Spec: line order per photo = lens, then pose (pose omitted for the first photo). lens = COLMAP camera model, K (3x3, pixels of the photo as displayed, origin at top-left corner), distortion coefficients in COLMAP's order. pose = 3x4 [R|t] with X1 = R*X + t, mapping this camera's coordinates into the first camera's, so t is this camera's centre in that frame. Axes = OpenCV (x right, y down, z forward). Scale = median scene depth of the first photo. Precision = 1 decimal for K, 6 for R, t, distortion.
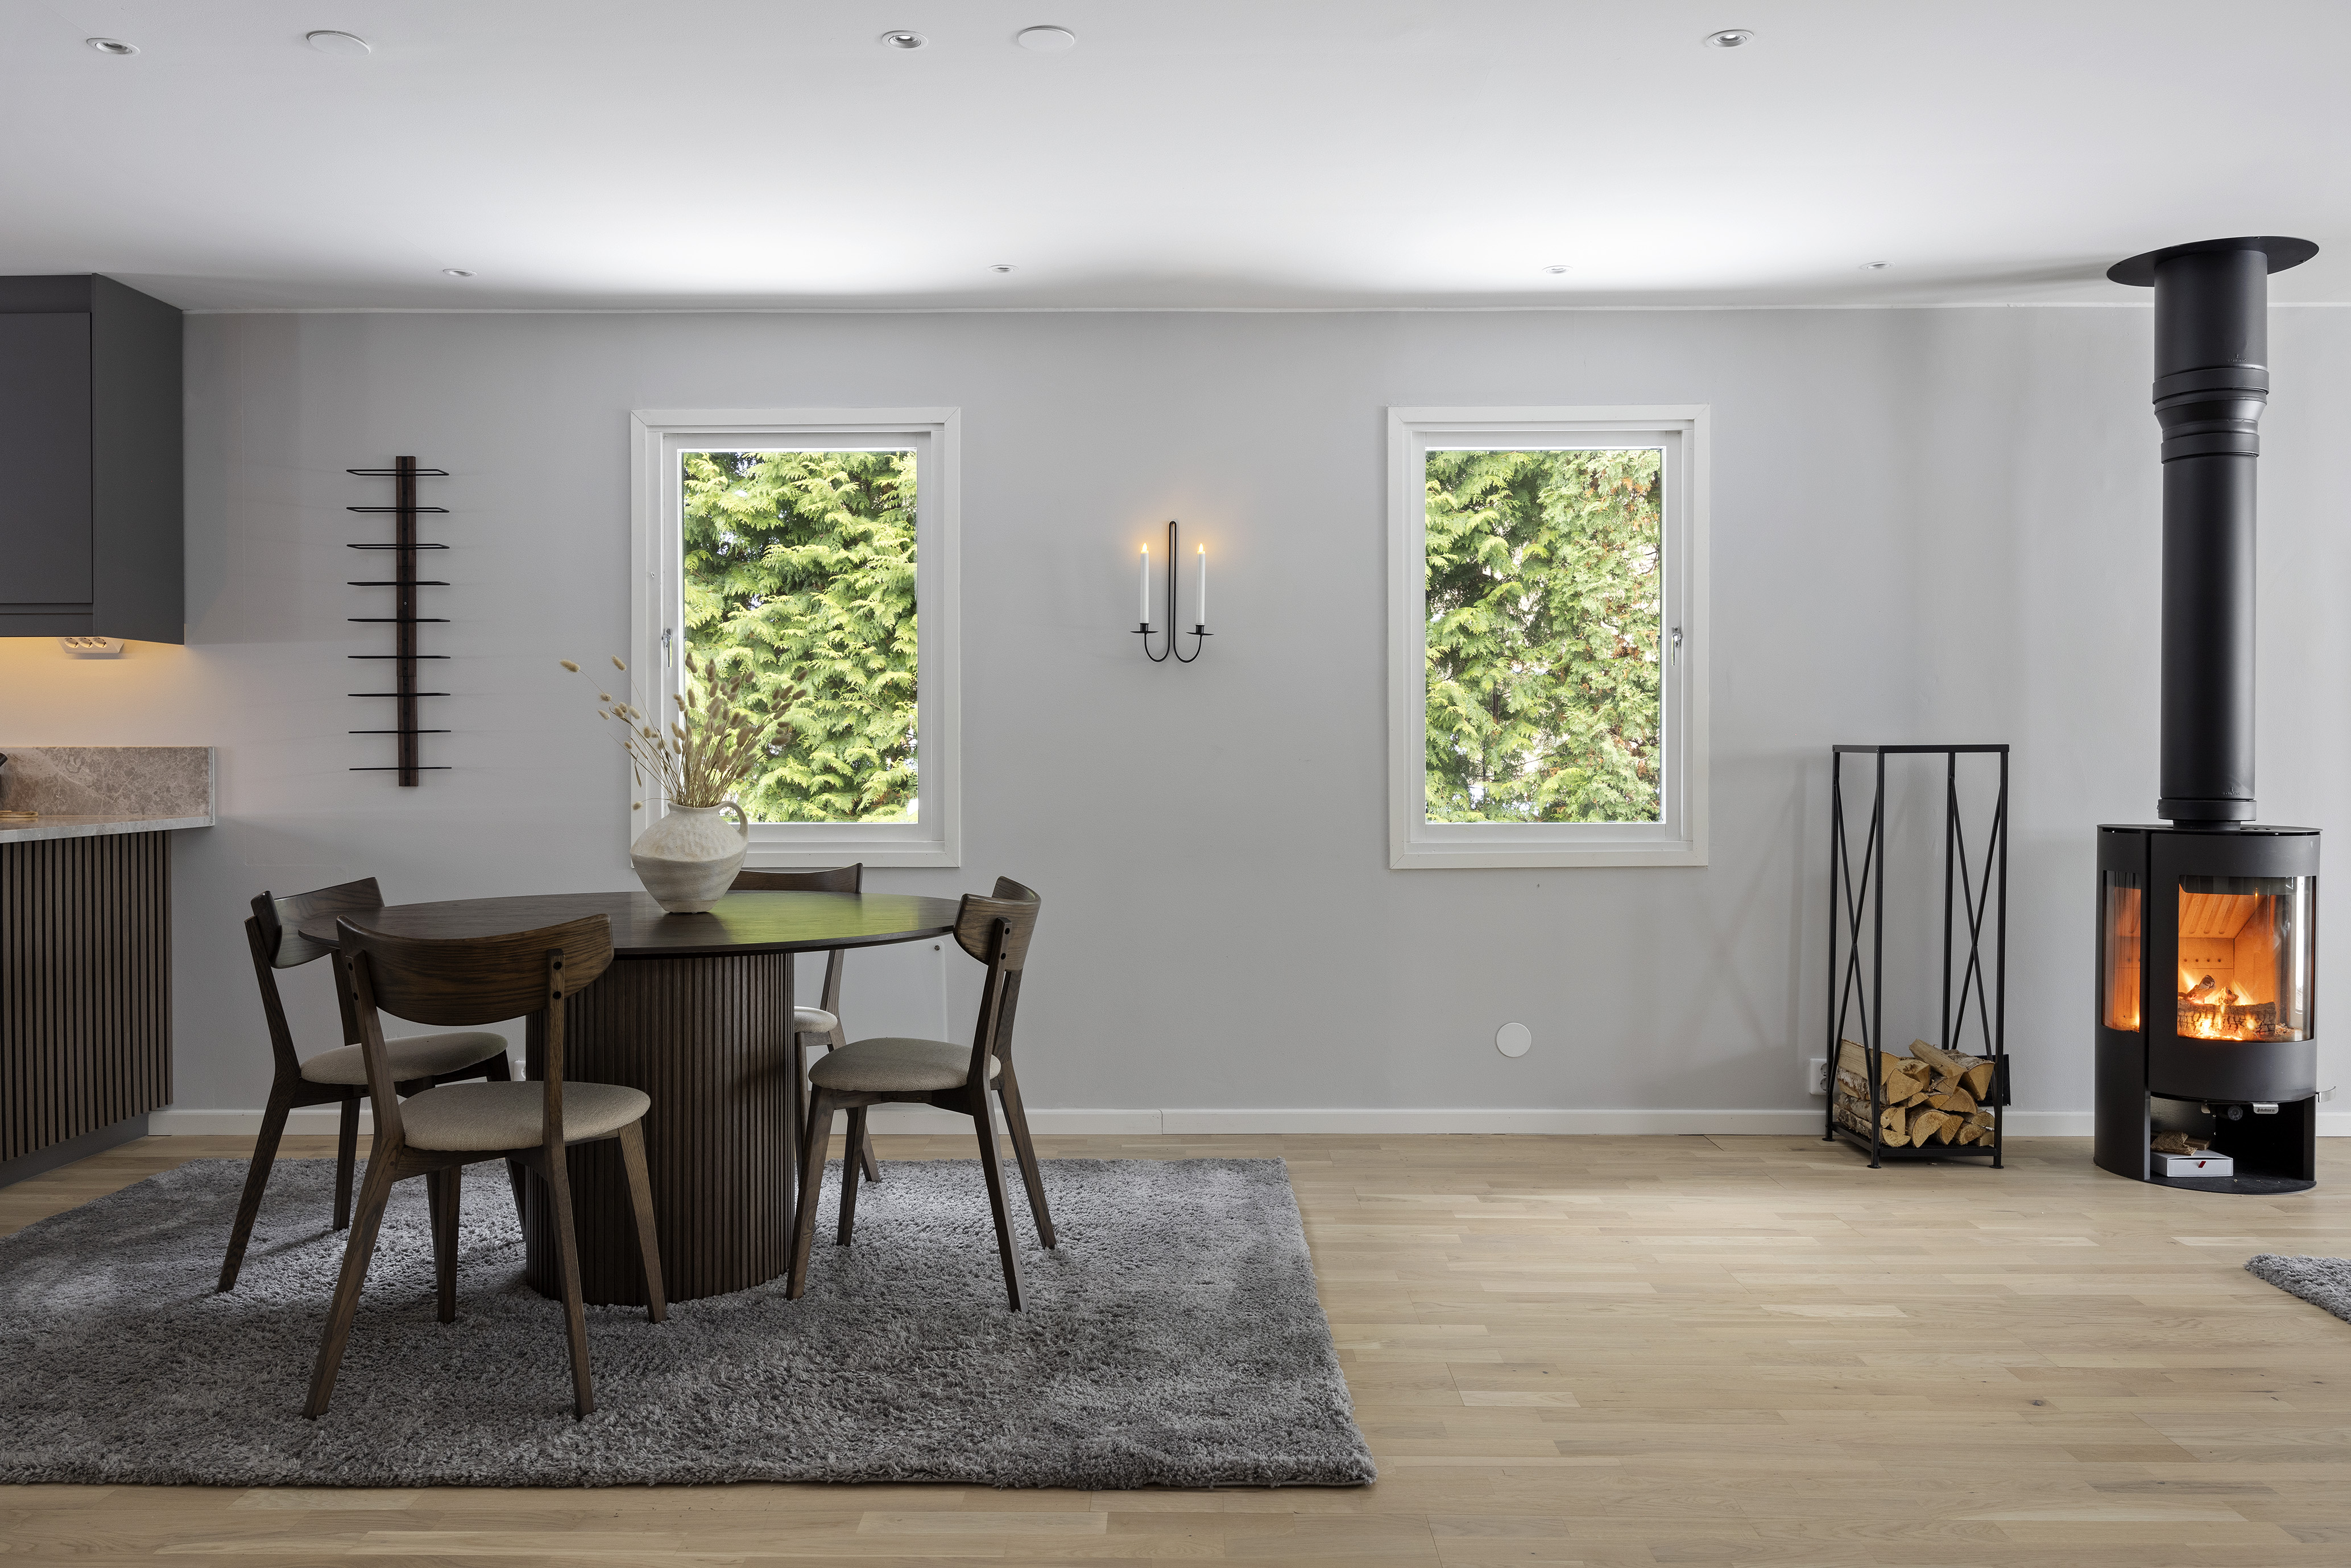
lens RADIAL K [[1737.6, 0, 1175.5], [0, 1737.6, 784.0], [0, 0, 1]] dist [0.001626, -0.004978]
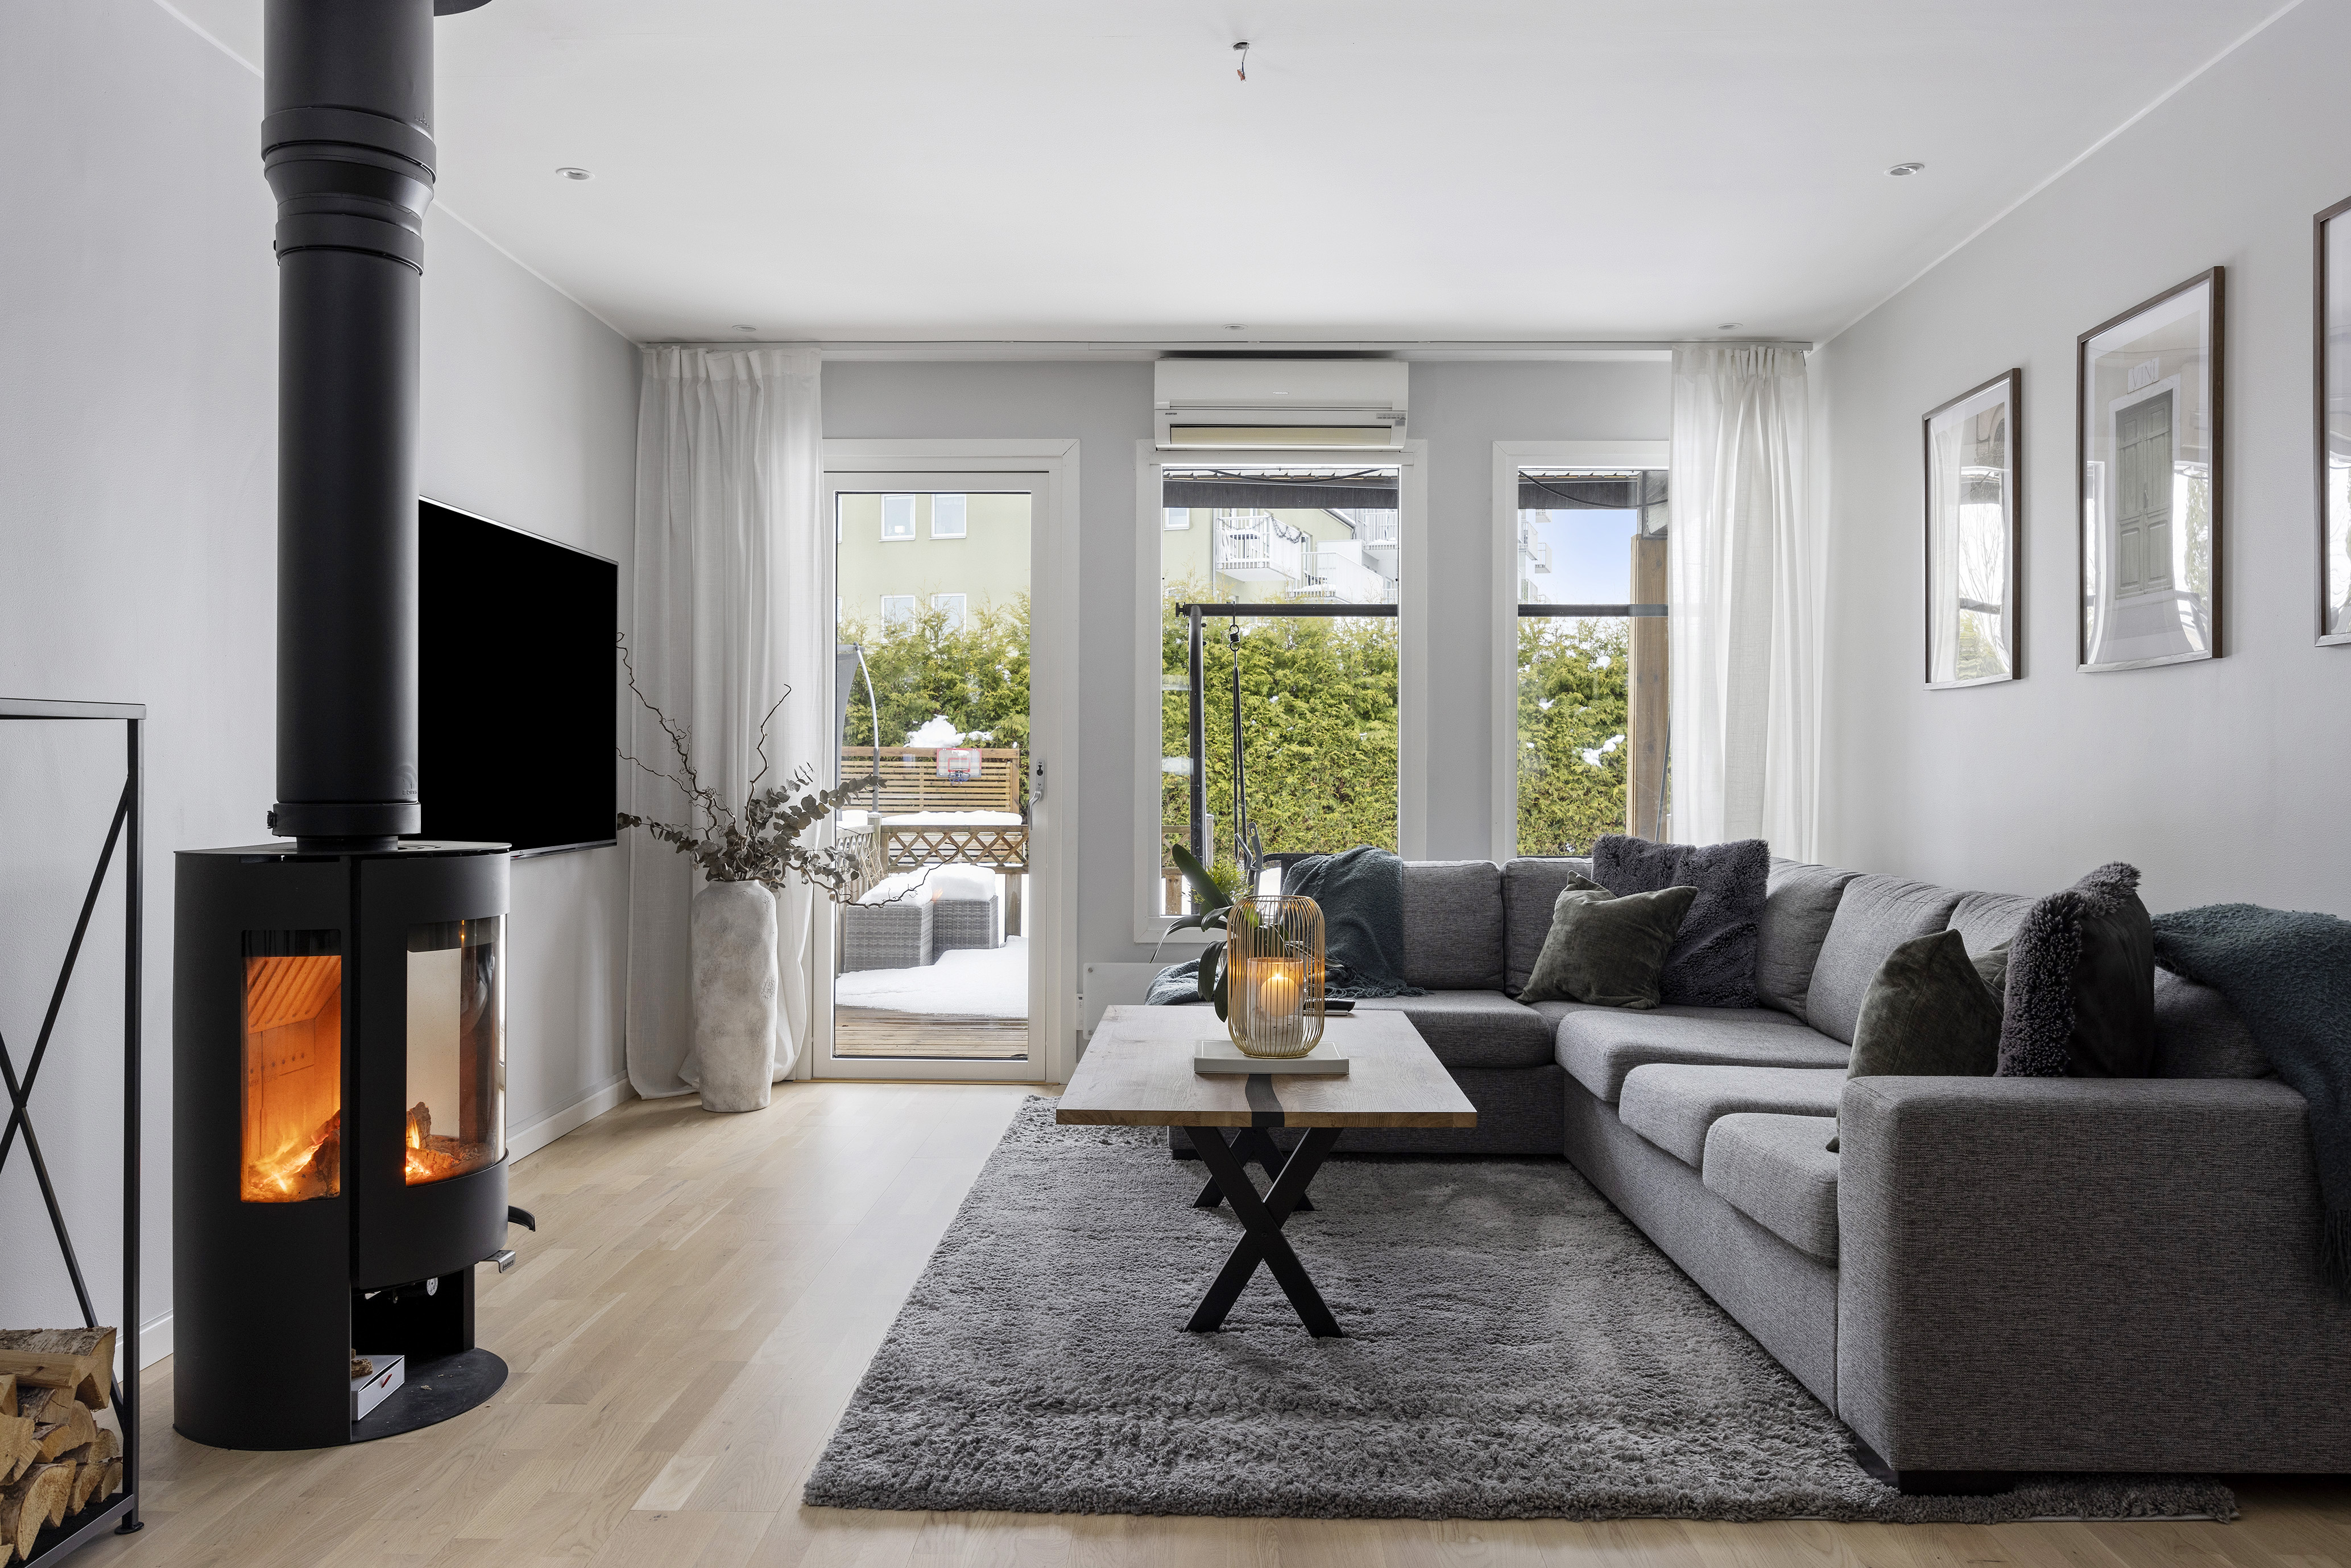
lens RADIAL K [[1737.6, 0, 1175.5], [0, 1737.6, 784.0], [0, 0, 1]] dist [0.001626, -0.004978]
pose [[0.021370, -0.007932, 0.999740, -0.030338], [0.017302, 0.999822, 0.007562, 0.002355], [-0.999622, 0.017135, 0.021503, 0.677348]]
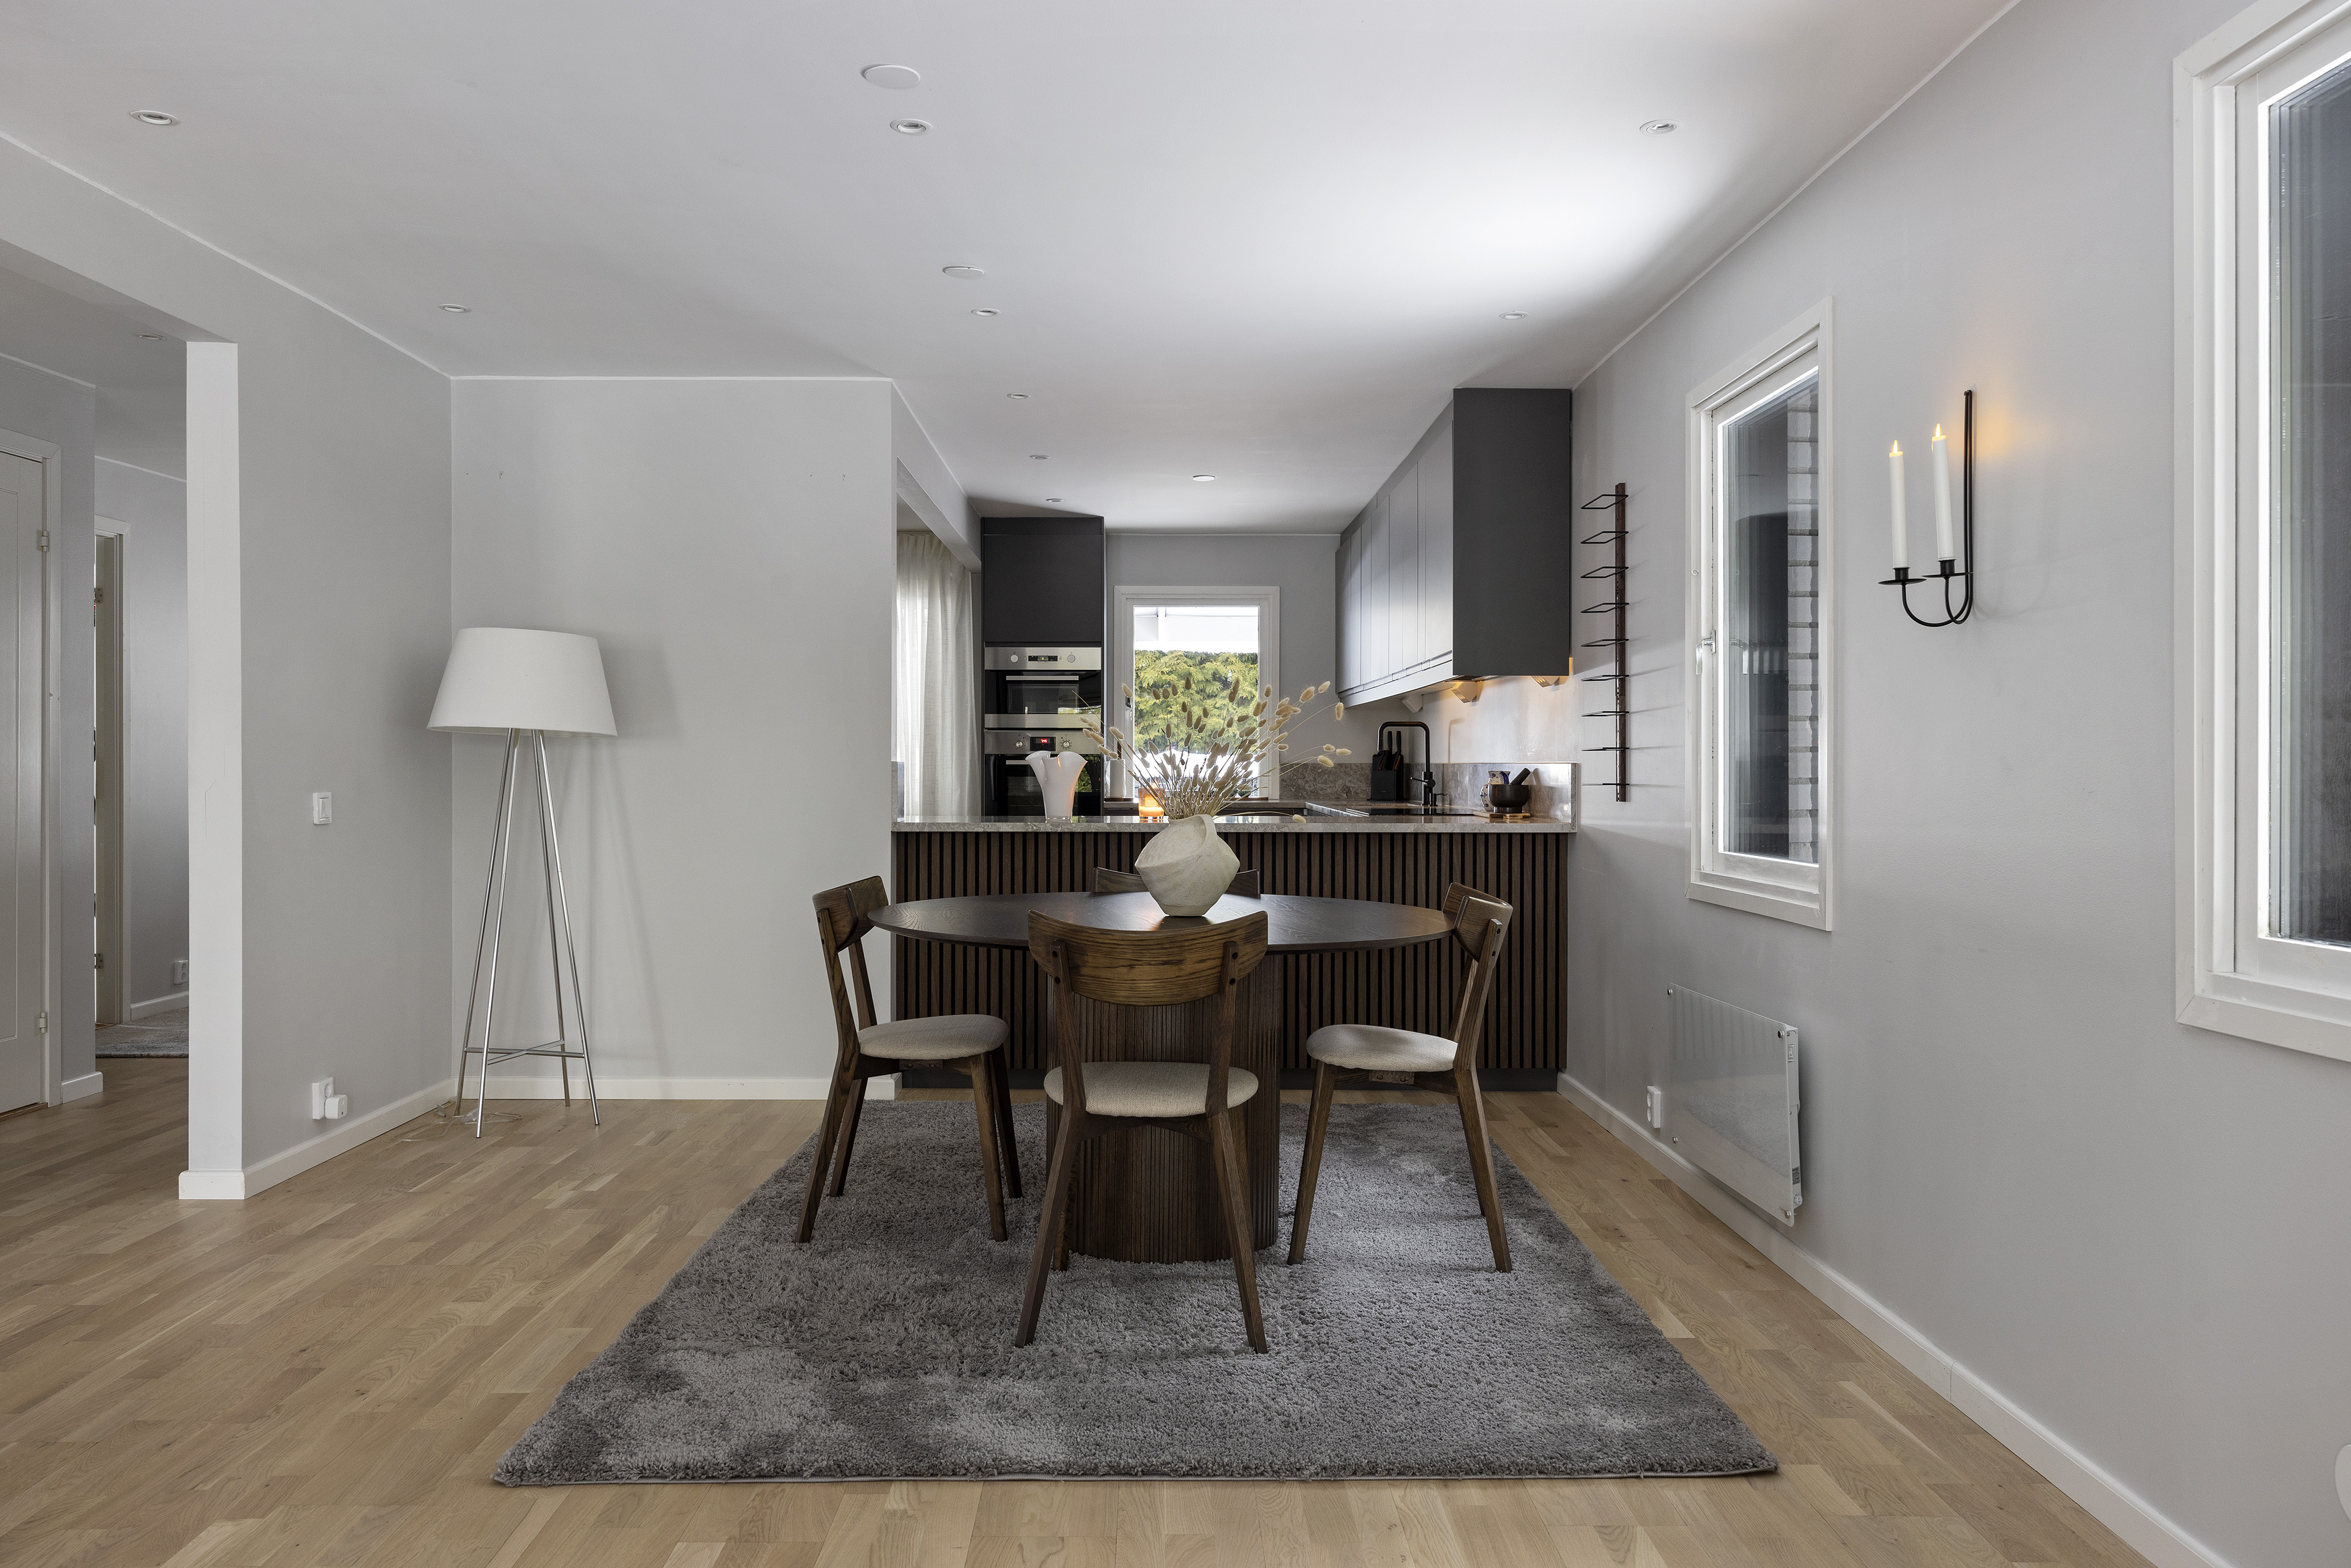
lens RADIAL K [[1737.6, 0, 1175.5], [0, 1737.6, 784.0], [0, 0, 1]] dist [0.001626, -0.004978]
pose [[0.020073, 0.012724, -0.999718, 0.641838], [-0.023185, 0.999656, 0.012258, -0.017047], [0.999530, 0.022933, 0.020362, 0.771559]]
